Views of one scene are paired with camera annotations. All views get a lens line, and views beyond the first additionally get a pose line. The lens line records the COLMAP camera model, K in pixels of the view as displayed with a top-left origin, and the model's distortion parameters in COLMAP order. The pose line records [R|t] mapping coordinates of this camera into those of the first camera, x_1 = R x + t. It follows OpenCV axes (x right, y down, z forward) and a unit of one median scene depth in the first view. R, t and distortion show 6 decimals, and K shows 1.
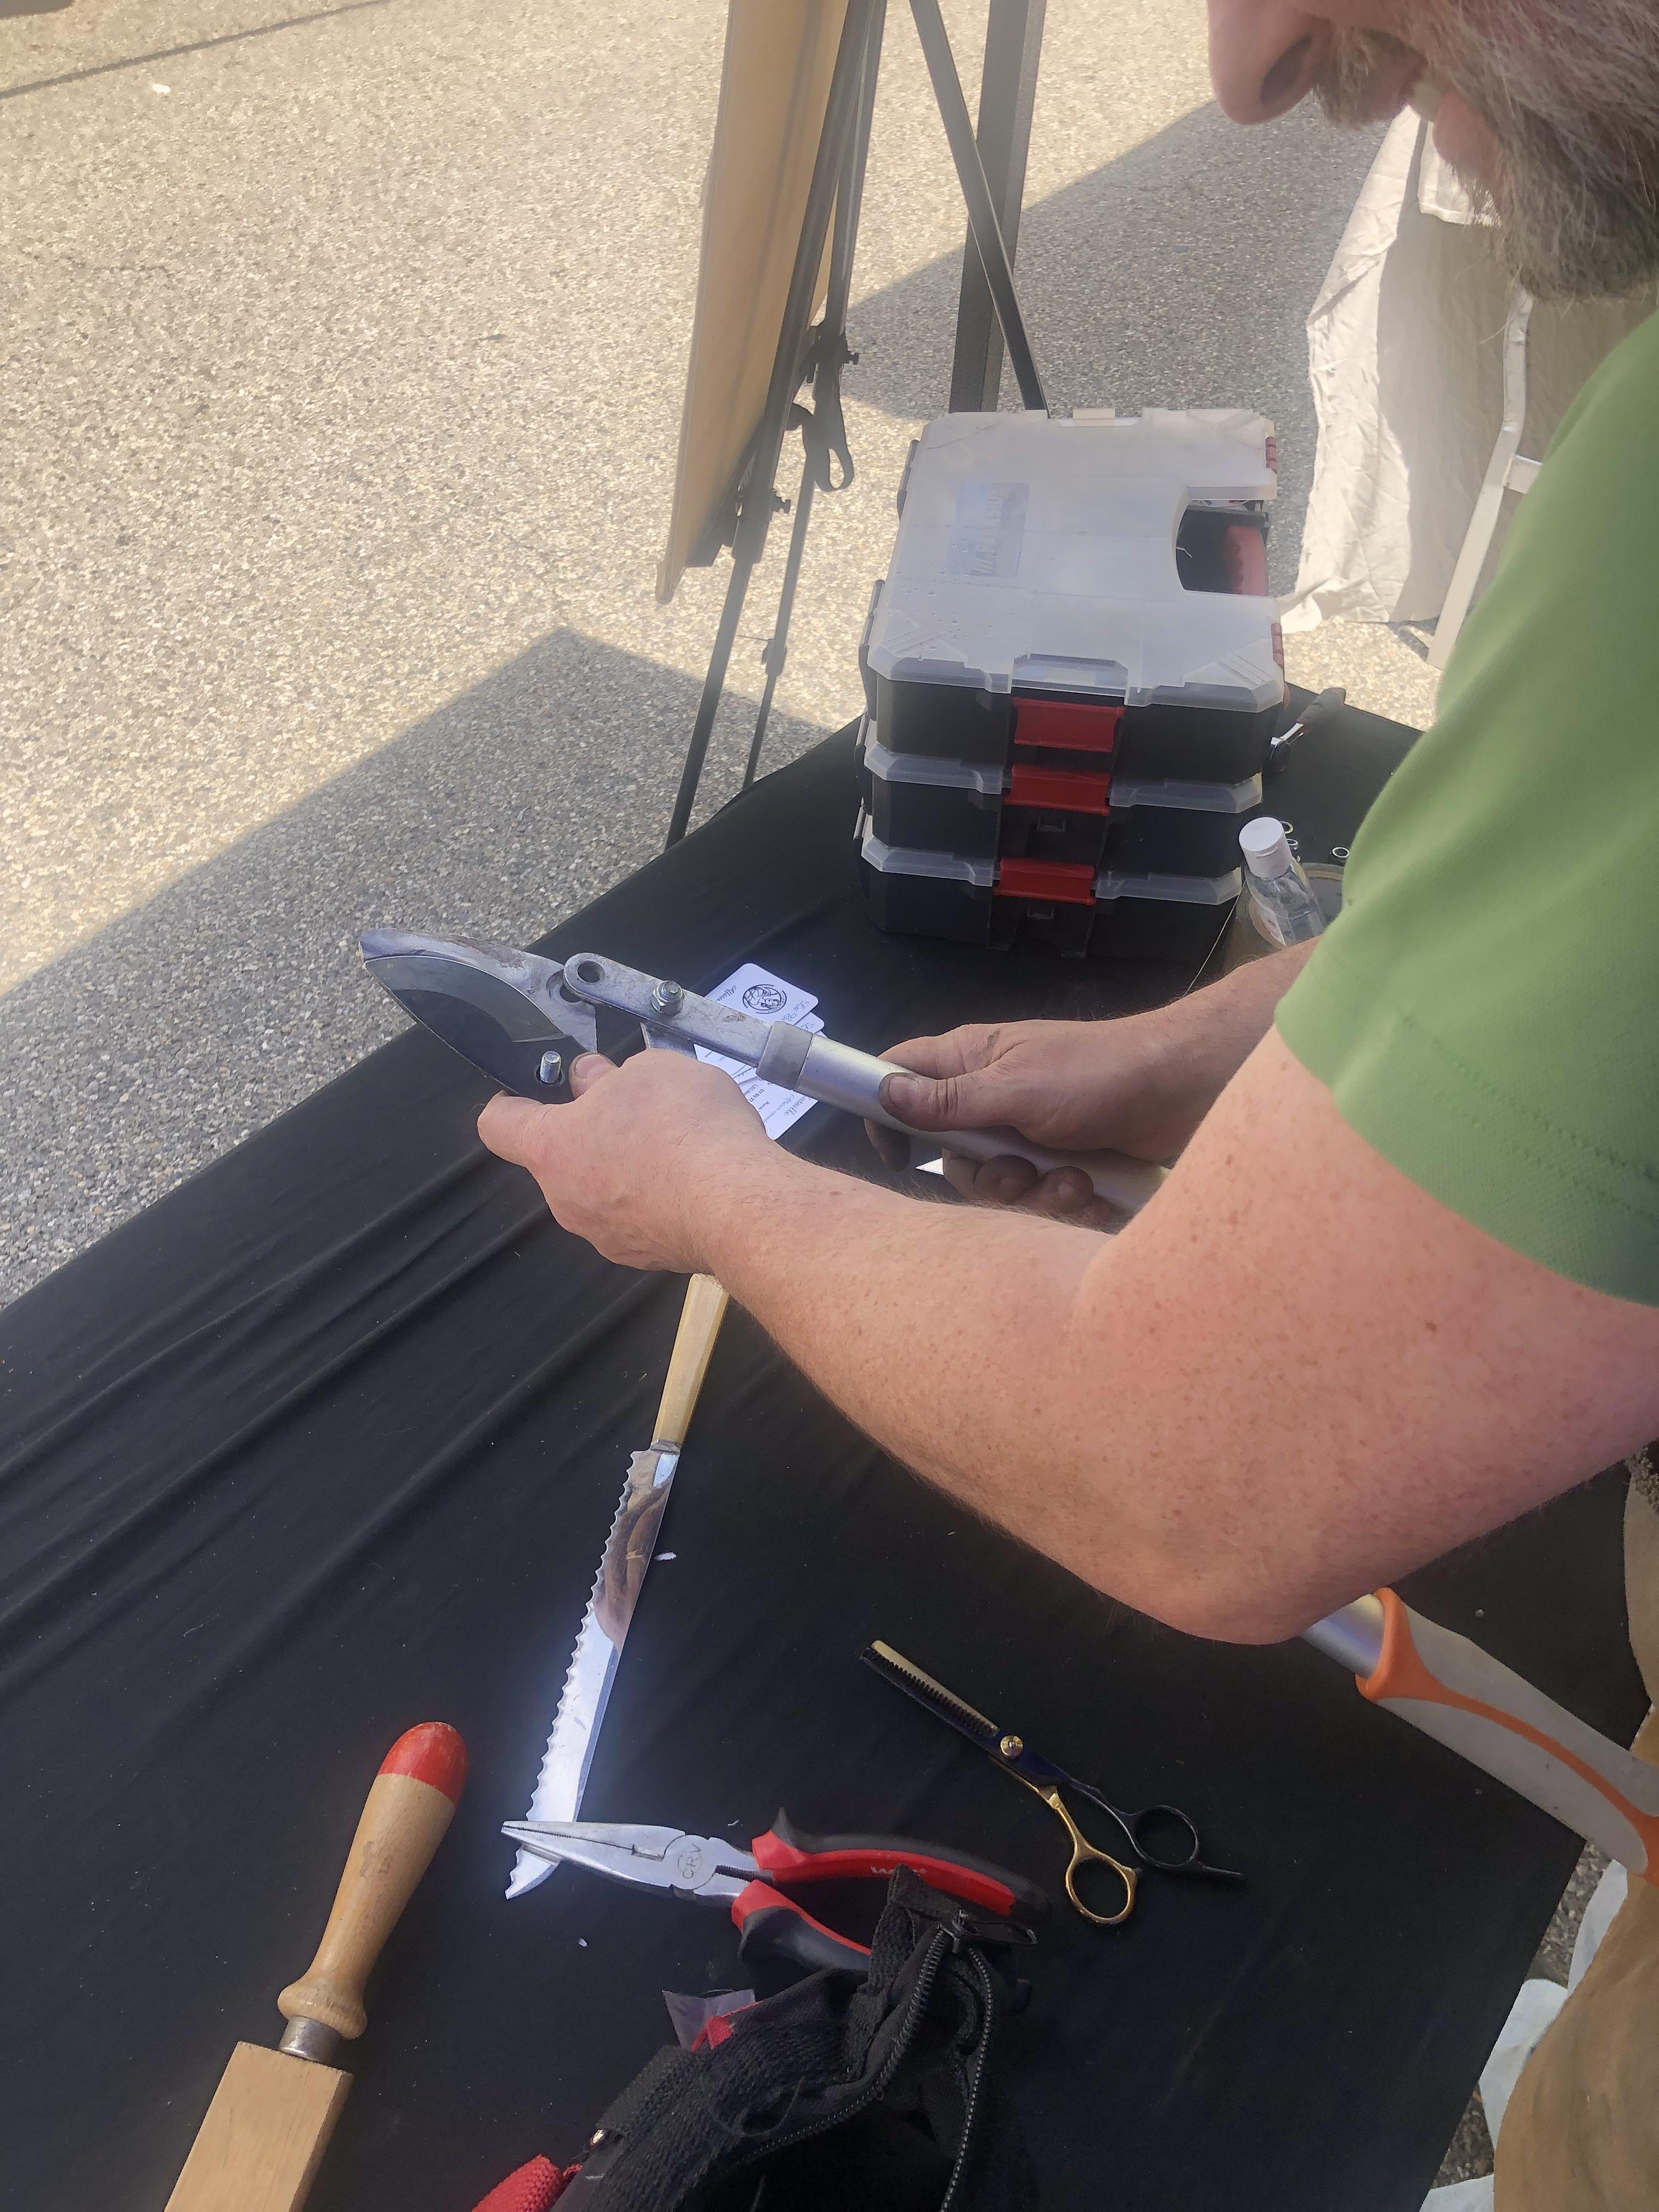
lens RADIAL K [[1818.6, 0, 826.8], [0, 1818.6, 1107.5], [0, 0, 1]] dist [0.005885, 0.001638]
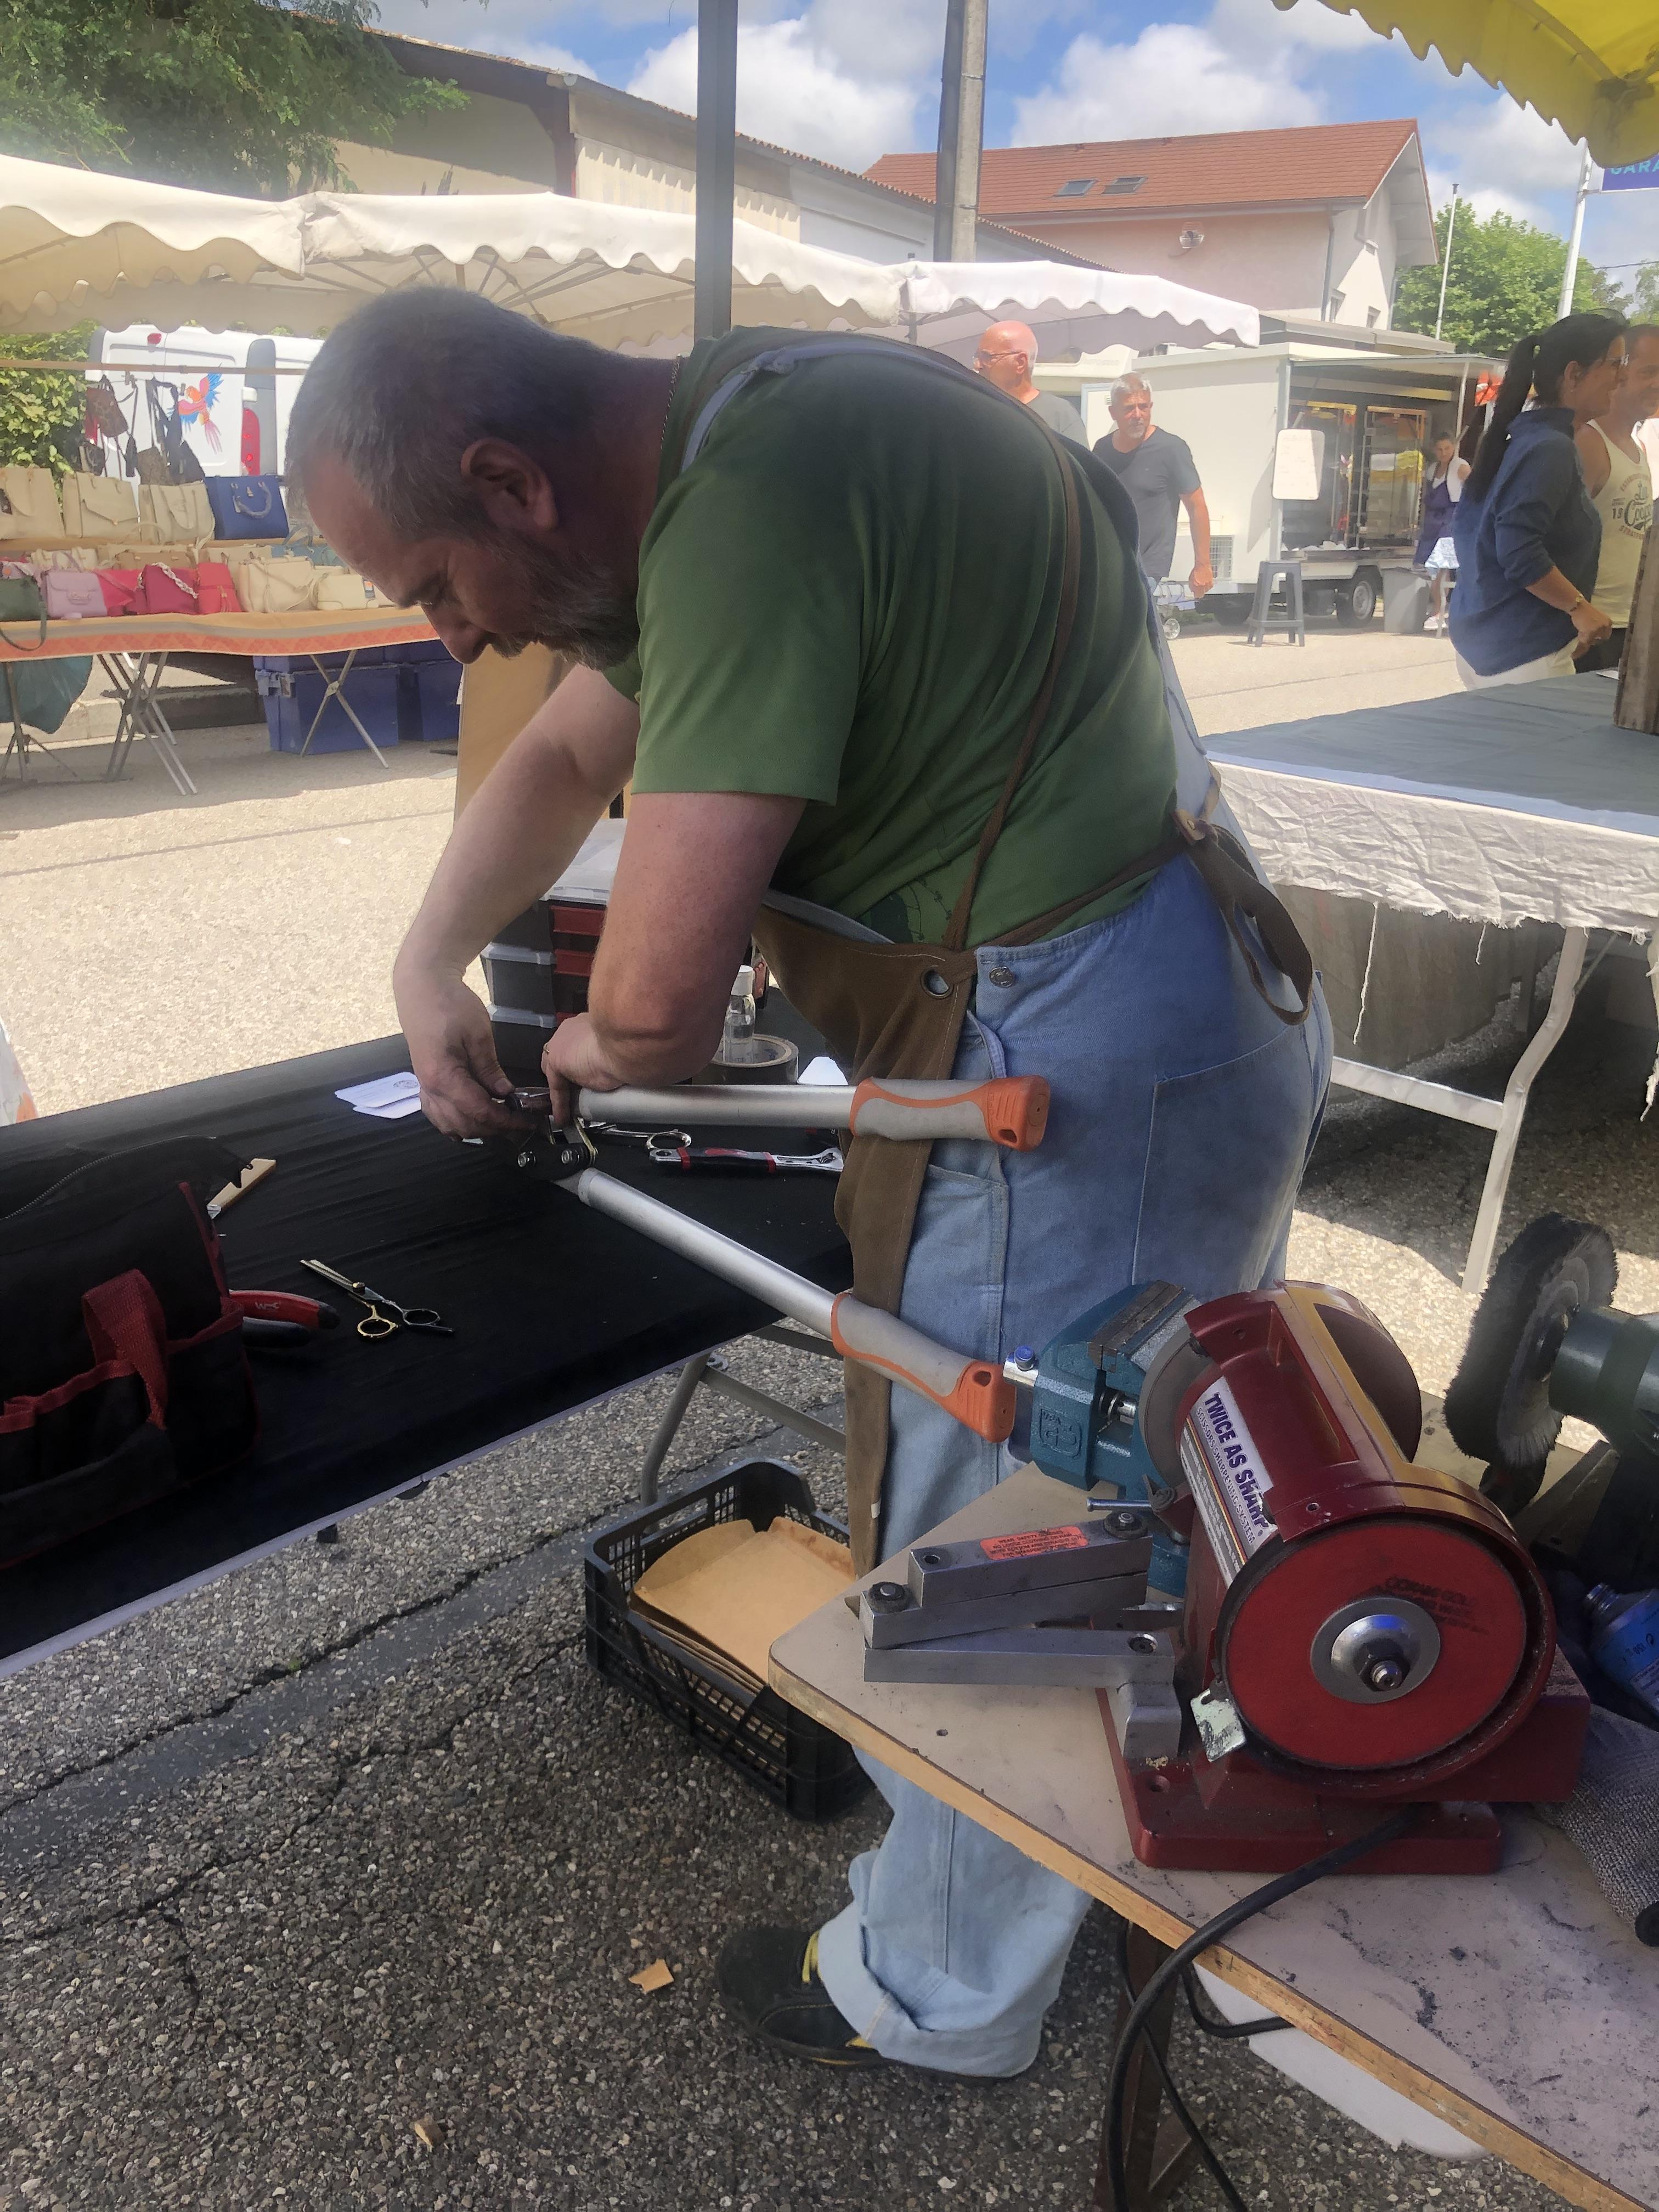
lens RADIAL K [[1818.6, 0, 831.3], [0, 1818.6, 1105.5], [0, 0, 1]] dist [0.005885, 0.001638]
pose [[0.996048, 0.046356, -0.075764, 0.131097], [-0.073091, 0.912436, -0.402639, 0.167708], [0.050465, 0.406586, 0.912218, -0.146798]]
